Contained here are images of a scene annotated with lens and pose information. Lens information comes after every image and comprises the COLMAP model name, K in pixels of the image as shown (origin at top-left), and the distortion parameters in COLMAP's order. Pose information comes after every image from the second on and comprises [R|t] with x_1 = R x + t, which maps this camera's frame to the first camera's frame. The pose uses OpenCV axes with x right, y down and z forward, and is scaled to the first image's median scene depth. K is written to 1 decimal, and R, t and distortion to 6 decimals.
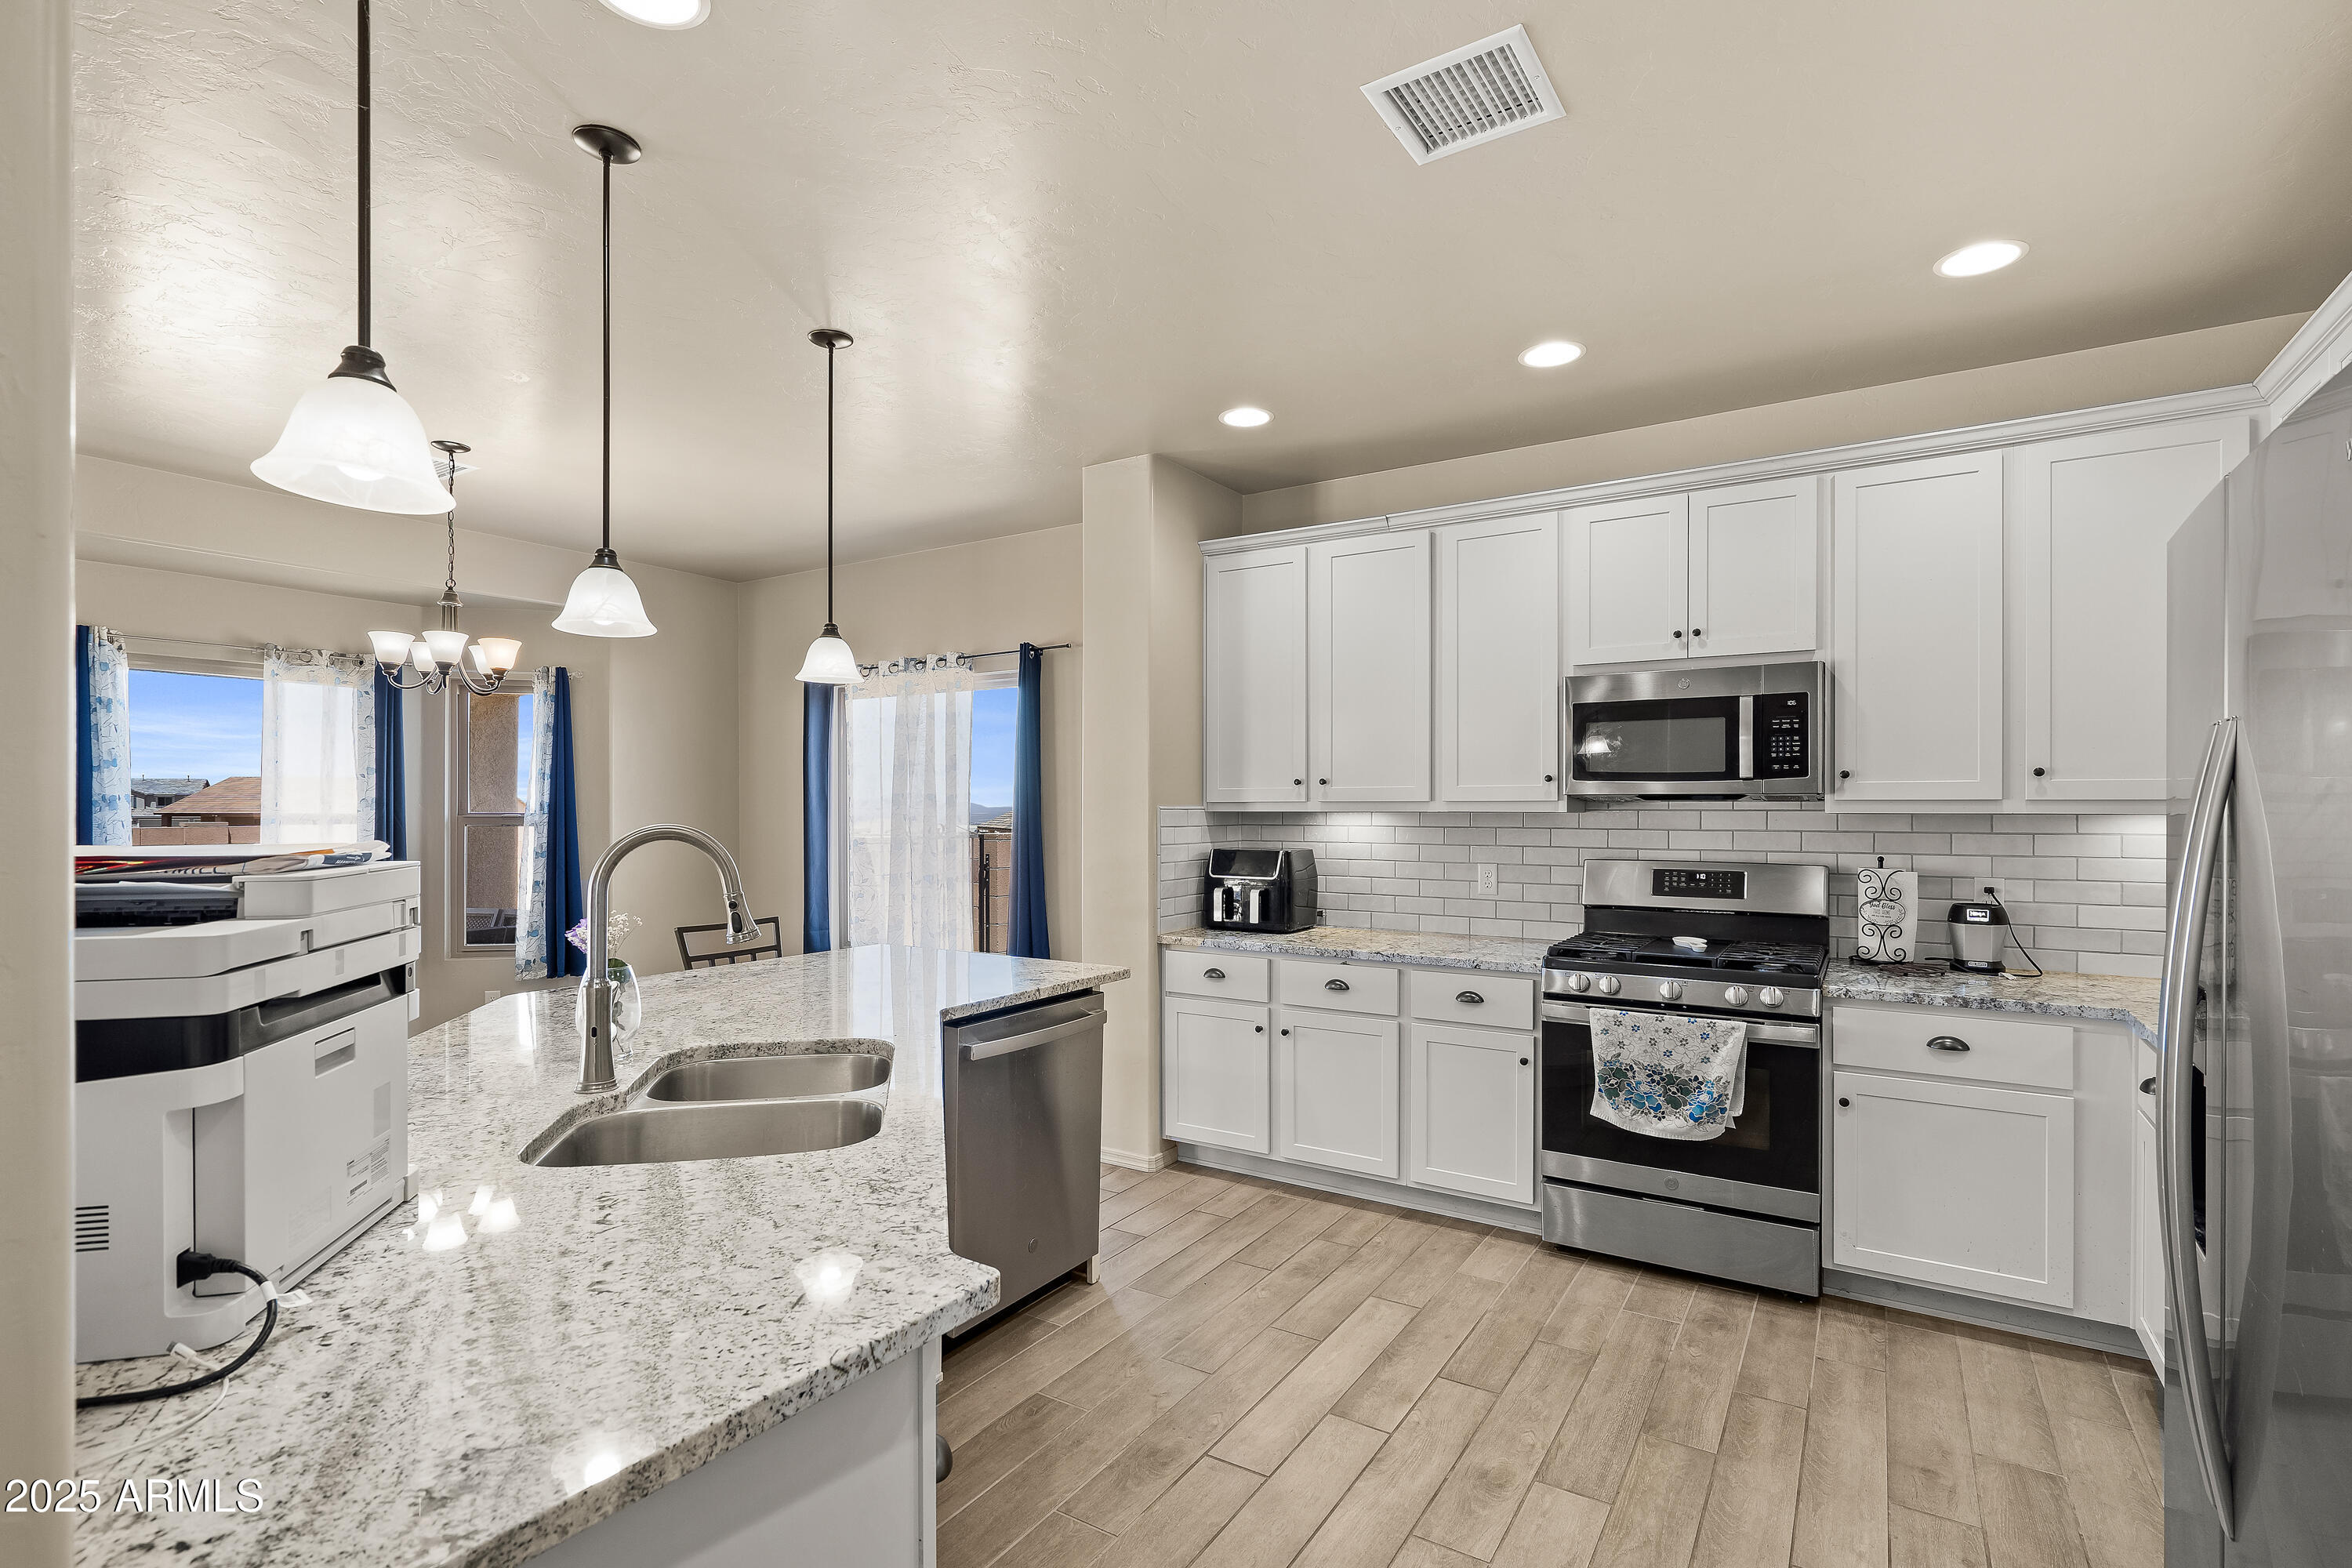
lens RADIAL K [[1100.0, 0, 1181.6], [0, 1100.0, 796.2], [0, 0, 1]] dist [-0.002159, 0.000278]
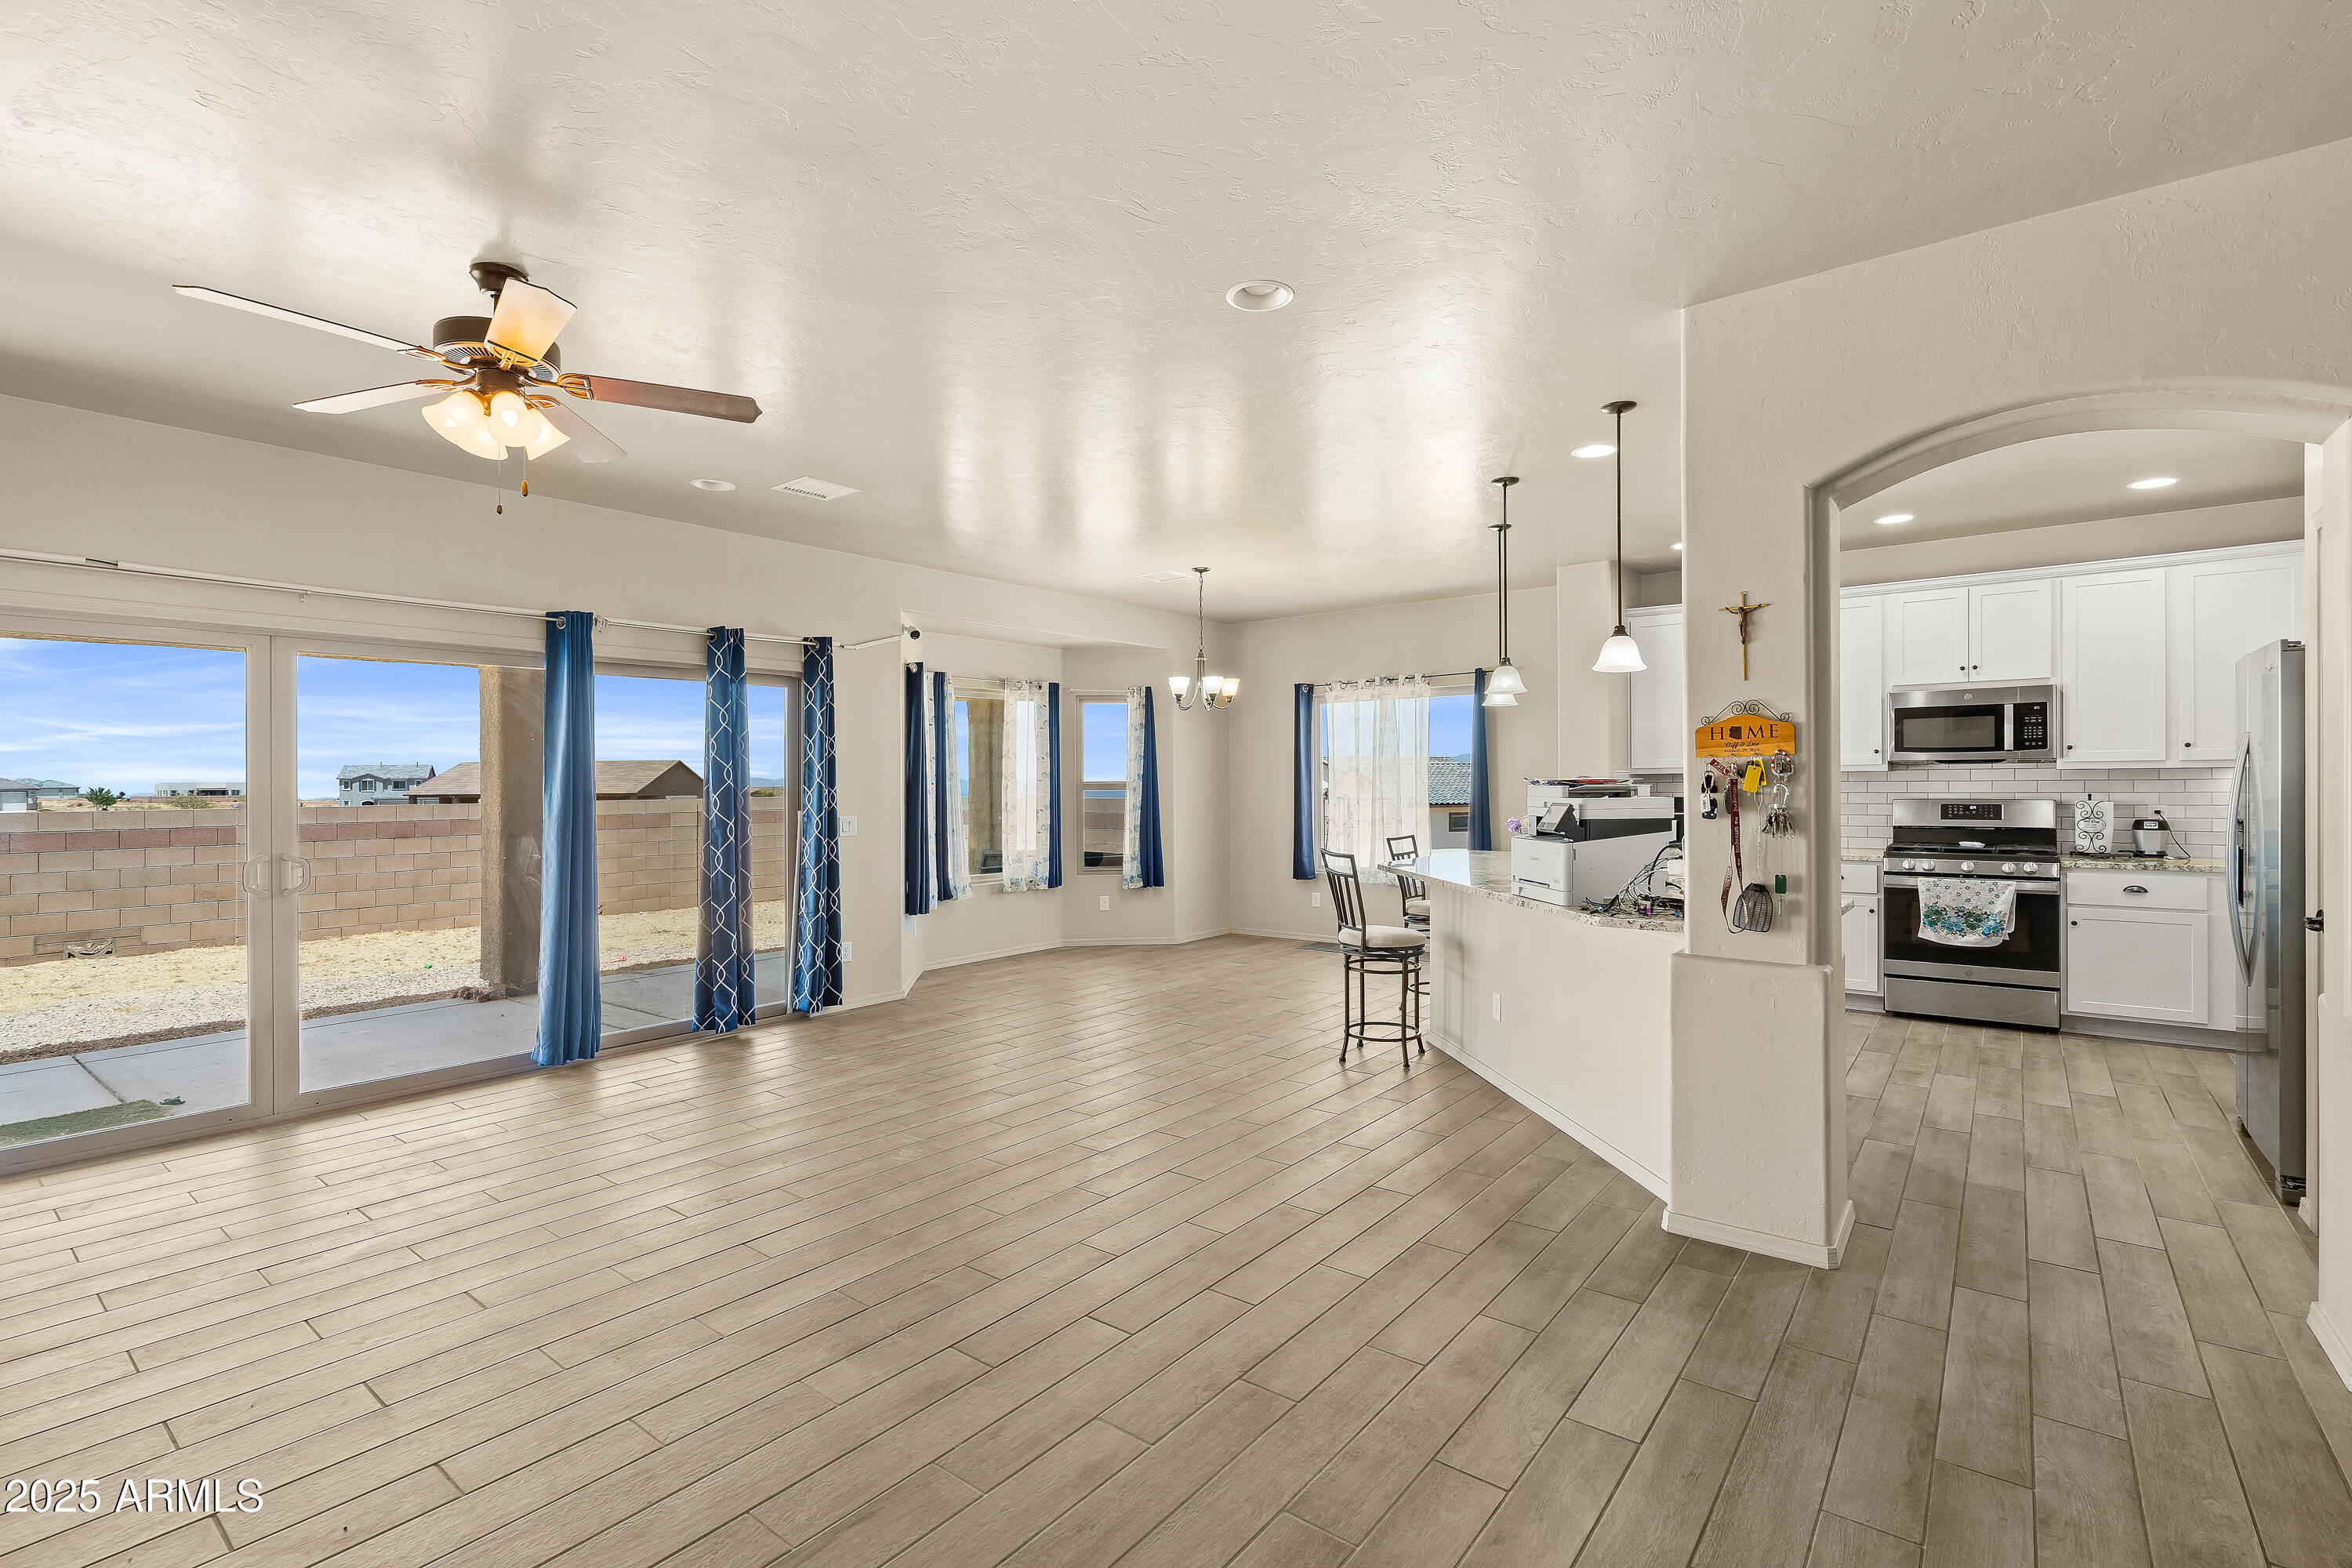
lens RADIAL K [[1076.8, 0, 1172.5], [0, 1076.8, 780.9], [0, 0, 1]] dist [0.002472, 0.000548]
pose [[0.995193, -0.009688, -0.097455, -0.662612], [0.010597, 0.999905, 0.008811, 0.003697], [0.097360, -0.009801, 0.995201, -0.869083]]
